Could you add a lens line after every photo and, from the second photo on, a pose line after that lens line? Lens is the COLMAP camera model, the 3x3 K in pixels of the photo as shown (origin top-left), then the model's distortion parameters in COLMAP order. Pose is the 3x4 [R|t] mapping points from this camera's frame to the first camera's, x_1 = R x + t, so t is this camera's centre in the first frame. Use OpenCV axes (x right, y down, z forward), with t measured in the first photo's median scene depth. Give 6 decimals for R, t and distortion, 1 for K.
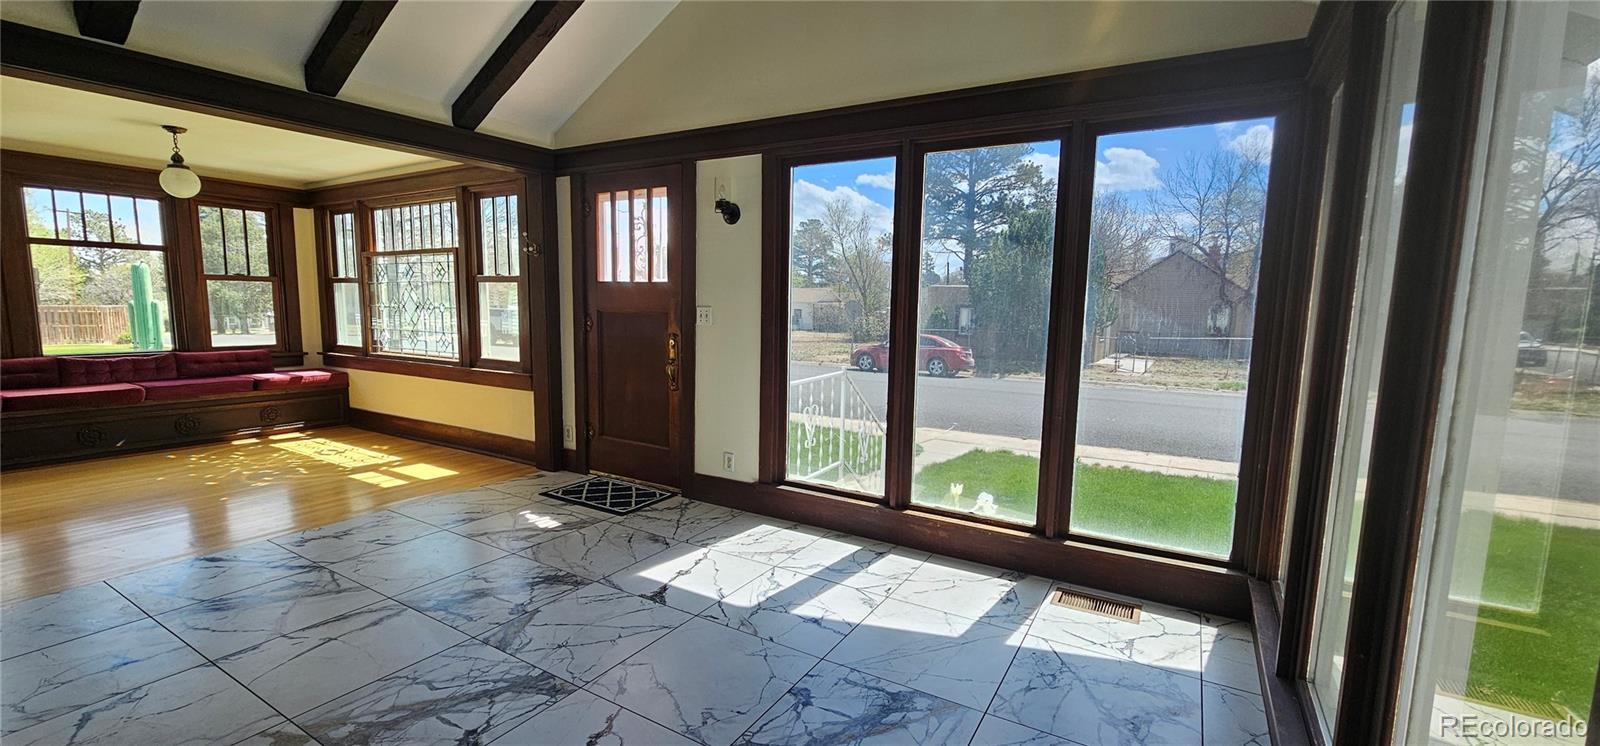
lens RADIAL K [[657.9, 0, 808.9], [0, 657.9, 383.0], [0, 0, 1]] dist [-0.000330, 0.000030]
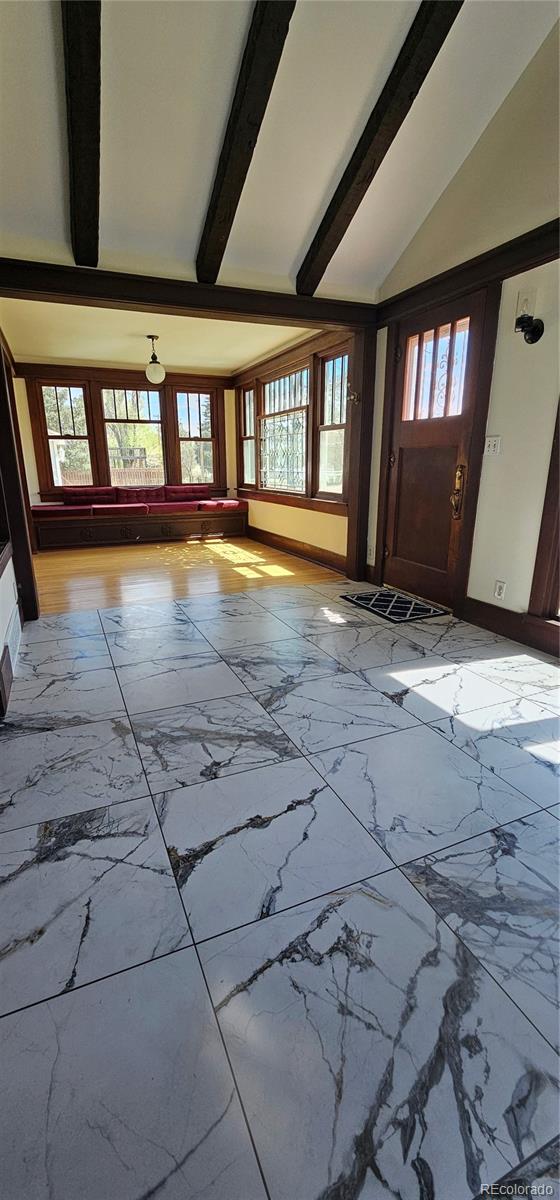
lens RADIAL K [[493.4, 0, 274.5], [0, 493.4, 603.8], [0, 0, 1]] dist [-0.000330, 0.000030]
pose [[0.807154, 0.142503, -0.572884, 0.040740], [-0.051916, 0.983803, 0.171571, 0.024672], [0.588054, -0.108742, 0.801478, 0.154400]]
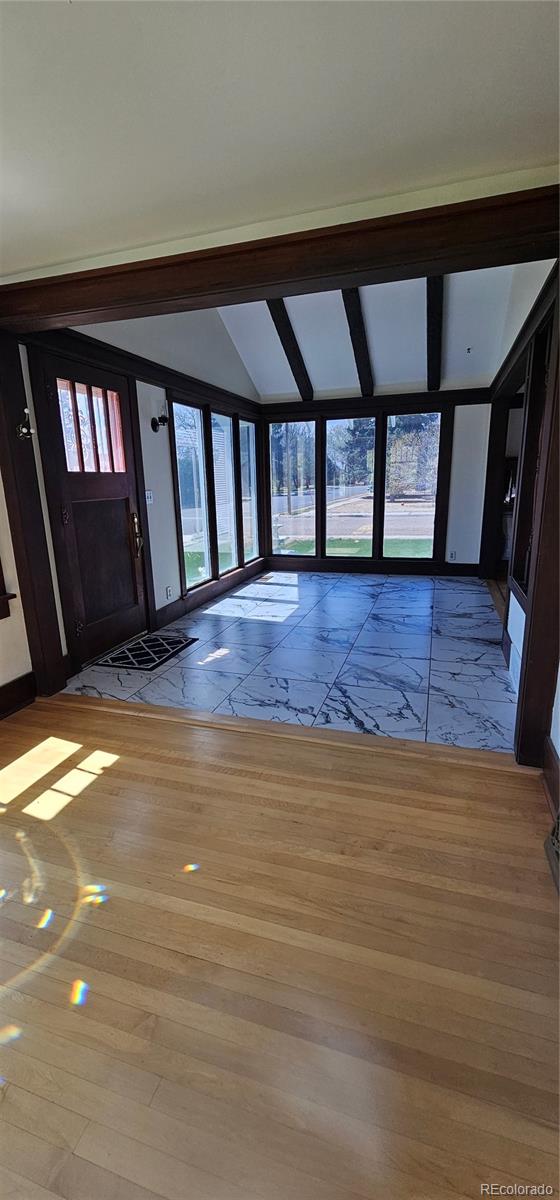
lens RADIAL K [[490.2, 0, 274.3], [0, 490.2, 601.5], [0, 0, 1]] dist [0.000943, 0.000362]
pose [[-0.215412, -0.254372, 0.942811, -1.214134], [0.145337, 0.946373, 0.288539, -0.148860], [-0.965647, 0.199180, -0.166890, 0.929615]]
